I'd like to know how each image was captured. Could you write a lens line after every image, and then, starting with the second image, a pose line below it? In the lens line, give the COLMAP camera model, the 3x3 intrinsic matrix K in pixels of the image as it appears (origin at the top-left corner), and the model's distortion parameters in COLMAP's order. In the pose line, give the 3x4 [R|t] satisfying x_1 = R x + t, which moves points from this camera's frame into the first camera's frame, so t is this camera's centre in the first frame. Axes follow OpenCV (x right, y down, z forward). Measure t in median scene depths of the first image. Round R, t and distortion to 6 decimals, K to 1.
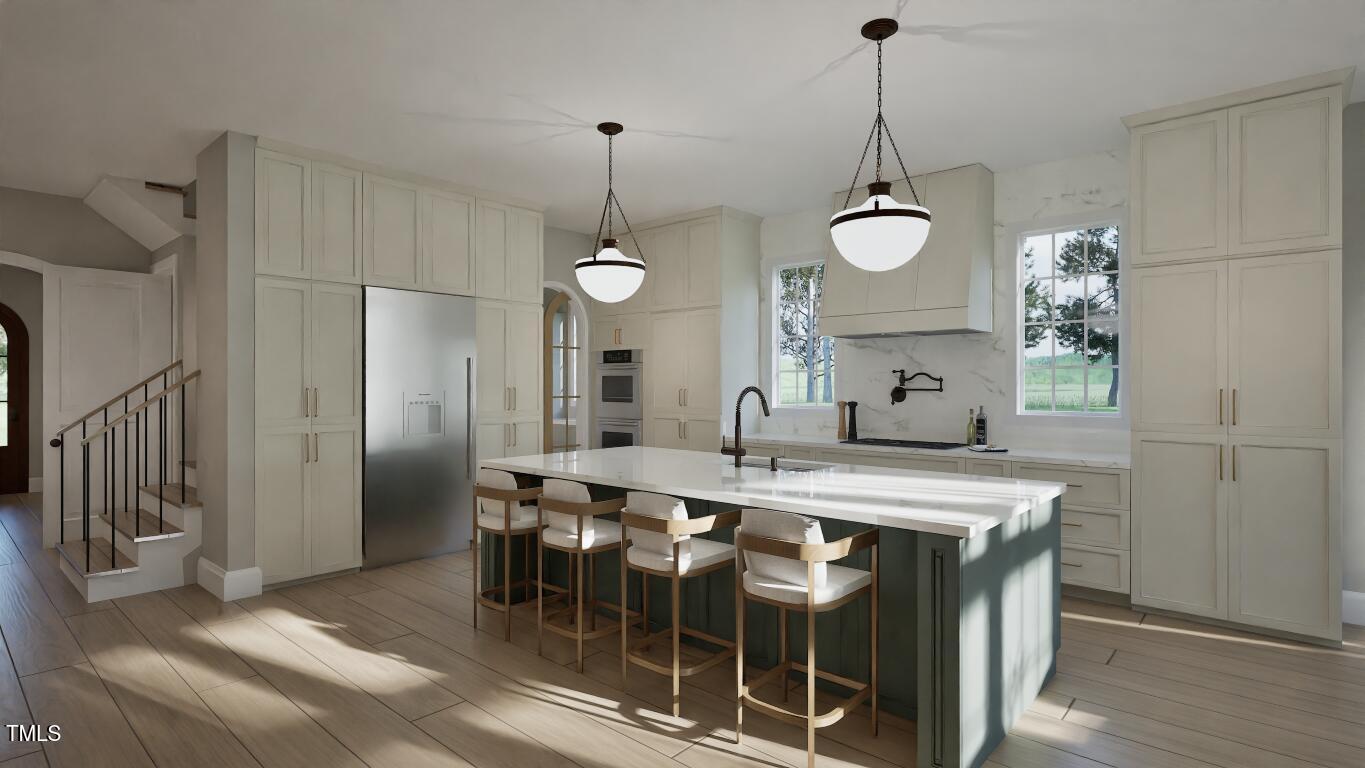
lens RADIAL K [[687.3, 0, 682.5], [0, 687.3, 384.0], [0, 0, 1]] dist [-0.001692, -0.000853]
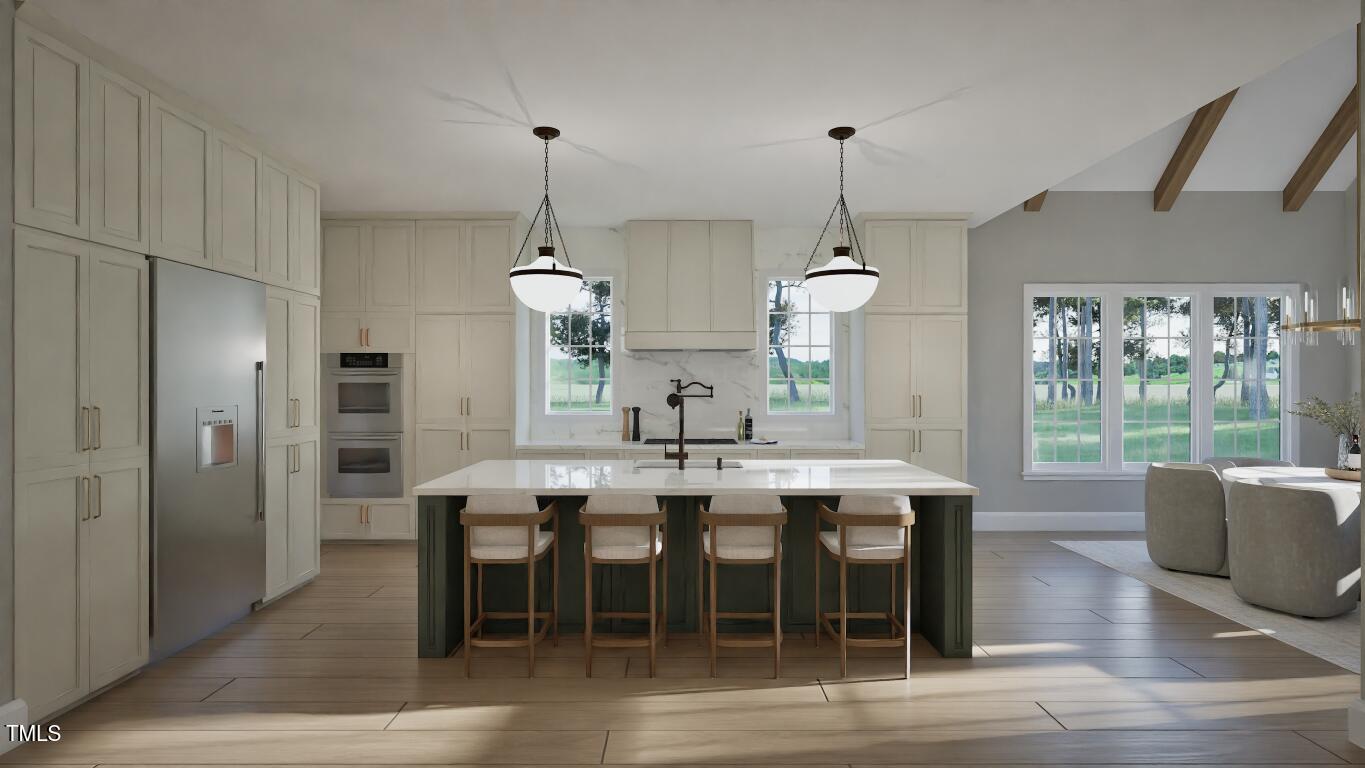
lens RADIAL K [[687.3, 0, 682.5], [0, 687.3, 384.0], [0, 0, 1]] dist [-0.001692, -0.000853]
pose [[0.745776, -0.000383, 0.666196, -0.473152], [-0.000569, 0.999999, 0.001212, -0.014492], [-0.666196, -0.001283, 0.745775, 0.116076]]
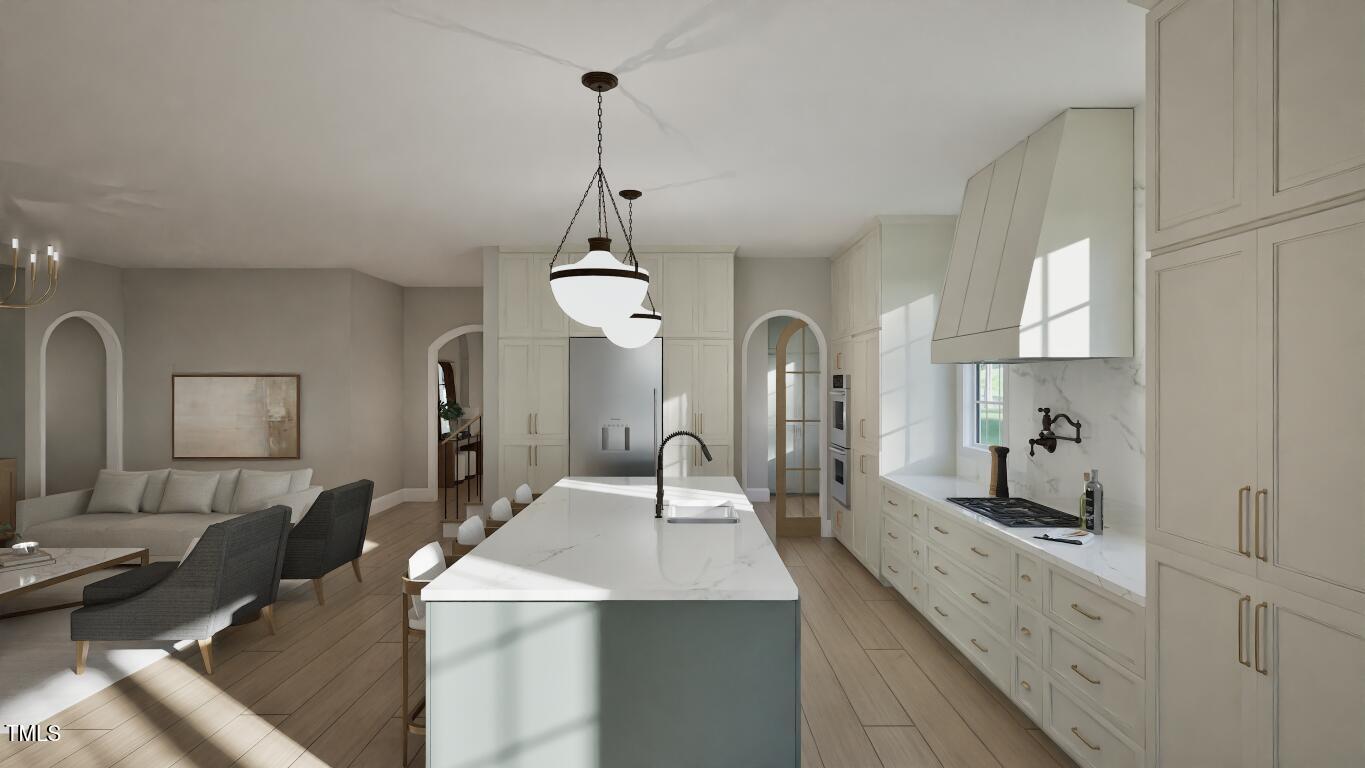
lens RADIAL K [[687.3, 0, 682.5], [0, 687.3, 384.0], [0, 0, 1]] dist [-0.001692, -0.000853]
pose [[0.662534, 0.000885, -0.749031, 0.618215], [0.001079, 0.999997, 0.002136, -0.048634], [0.749031, -0.002223, 0.662531, 0.242646]]
